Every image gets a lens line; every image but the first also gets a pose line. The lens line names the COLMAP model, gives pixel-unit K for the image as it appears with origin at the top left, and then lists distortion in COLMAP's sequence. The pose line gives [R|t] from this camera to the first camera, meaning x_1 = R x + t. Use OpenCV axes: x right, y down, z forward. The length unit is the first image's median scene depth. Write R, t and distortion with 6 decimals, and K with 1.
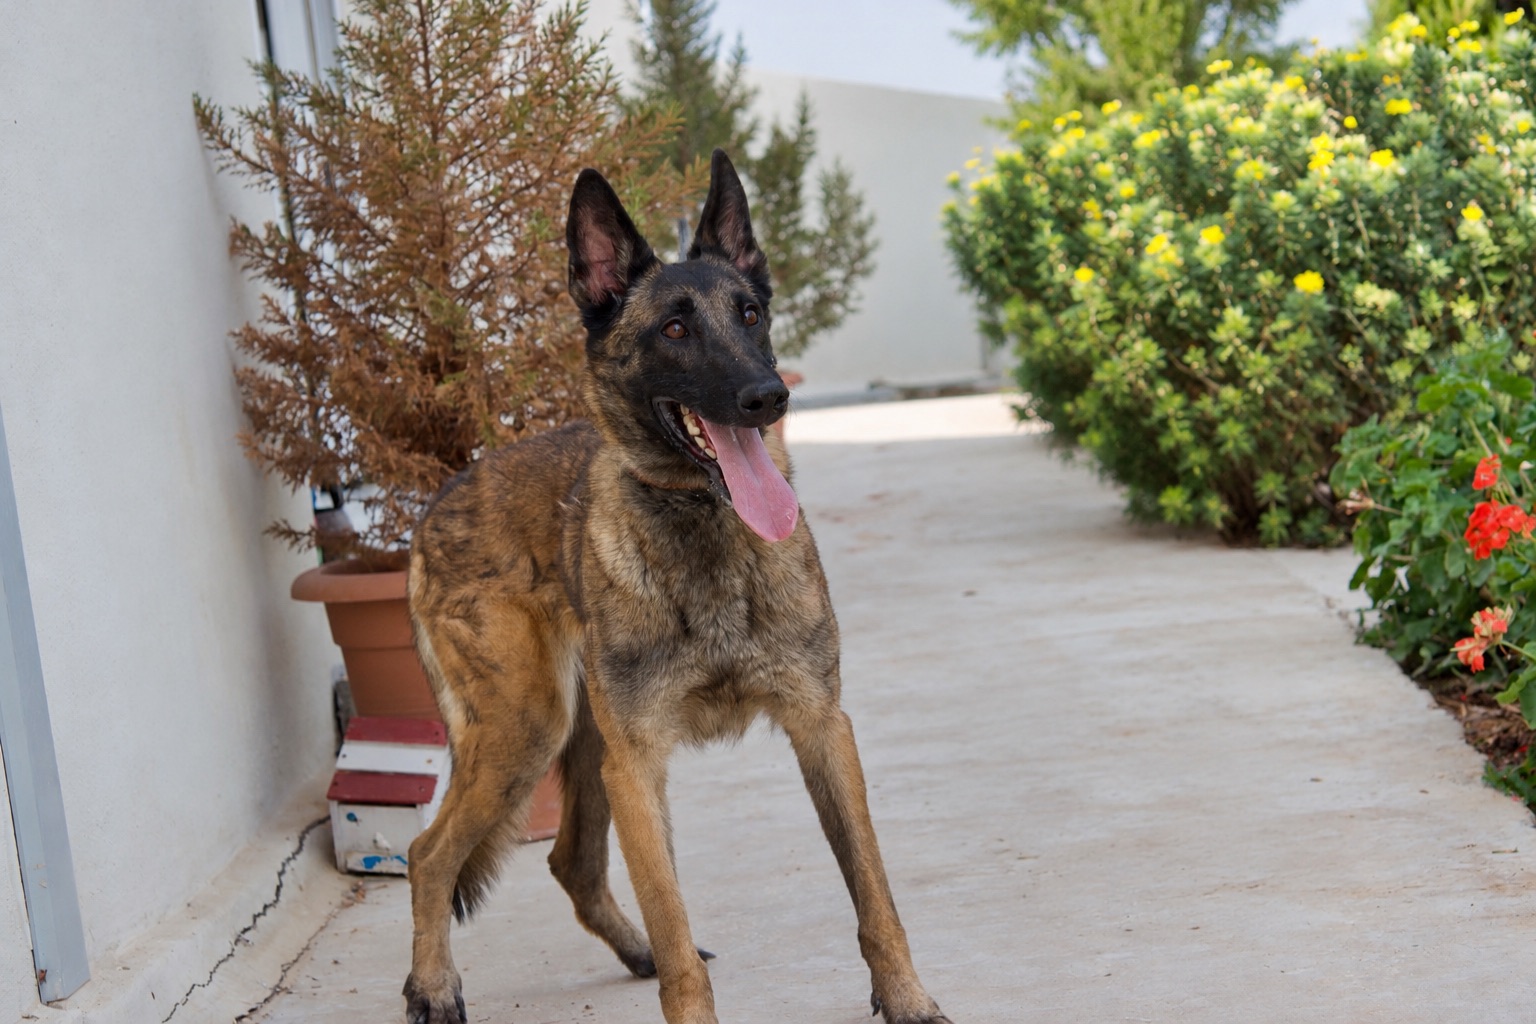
lens RADIAL K [[4158.2, 0, 768.0], [0, 4158.2, 512.0], [0, 0, 1]] dist [-0.005477, 0.271573]
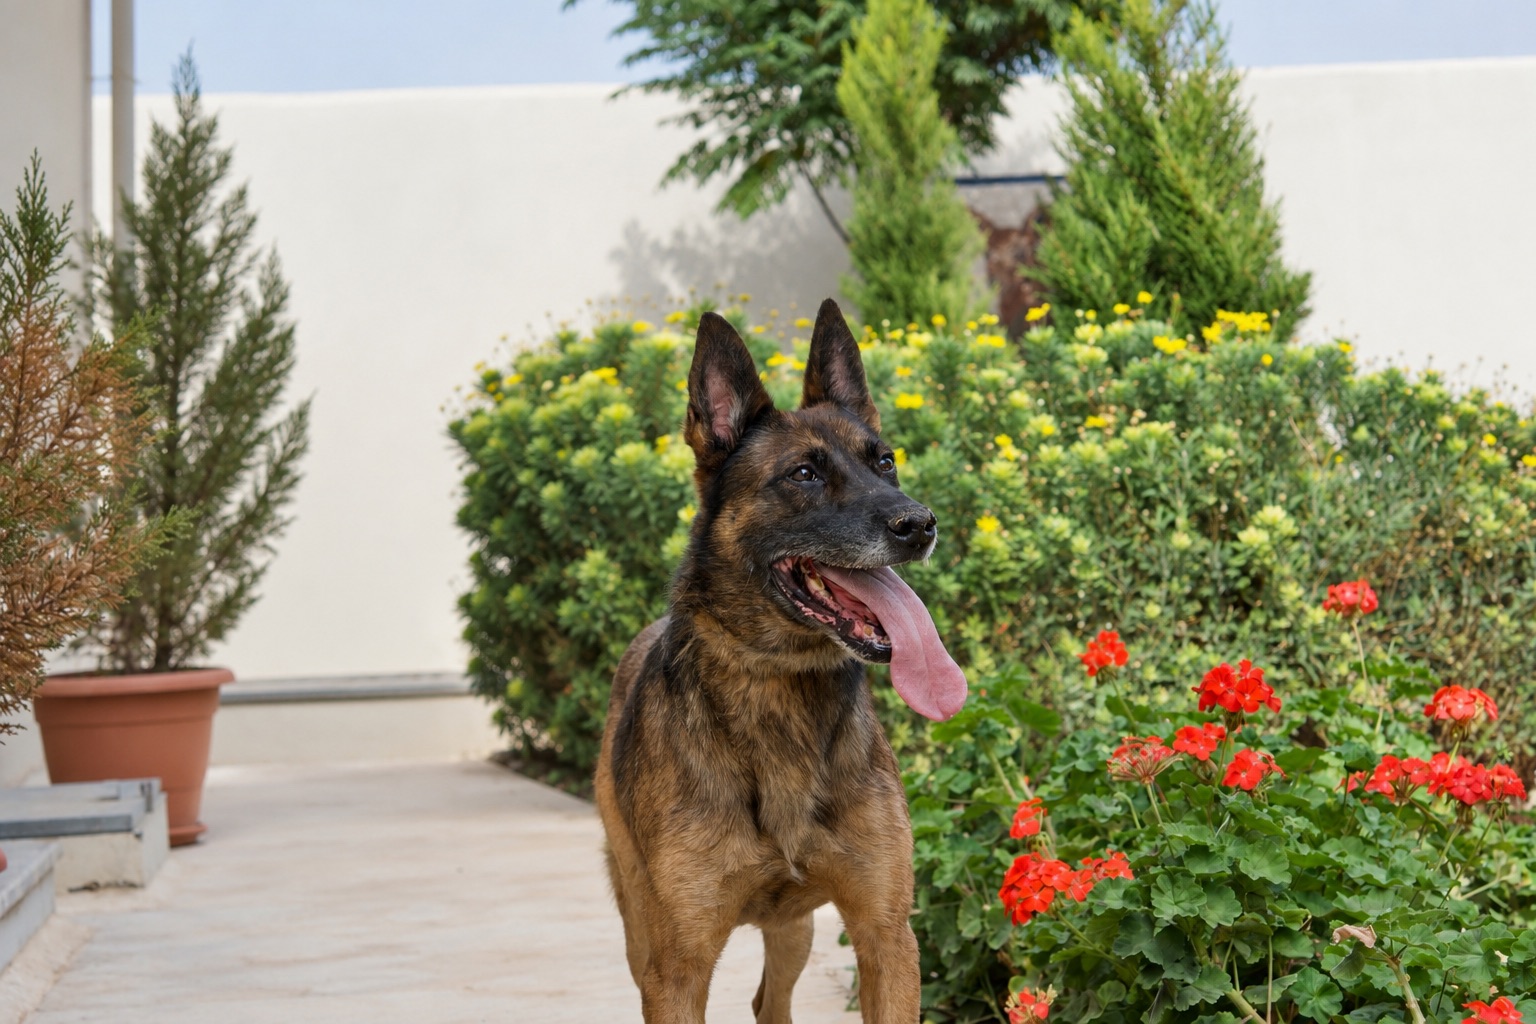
lens RADIAL K [[4036.8, 0, 768.0], [0, 4036.8, 512.0], [0, 0, 1]] dist [0.025827, -0.565697]
pose [[0.990348, 0.053425, 0.127894, 0.013376], [-0.043458, 0.995888, -0.079492, -0.003601], [-0.131614, 0.073167, 0.988597, 0.178115]]
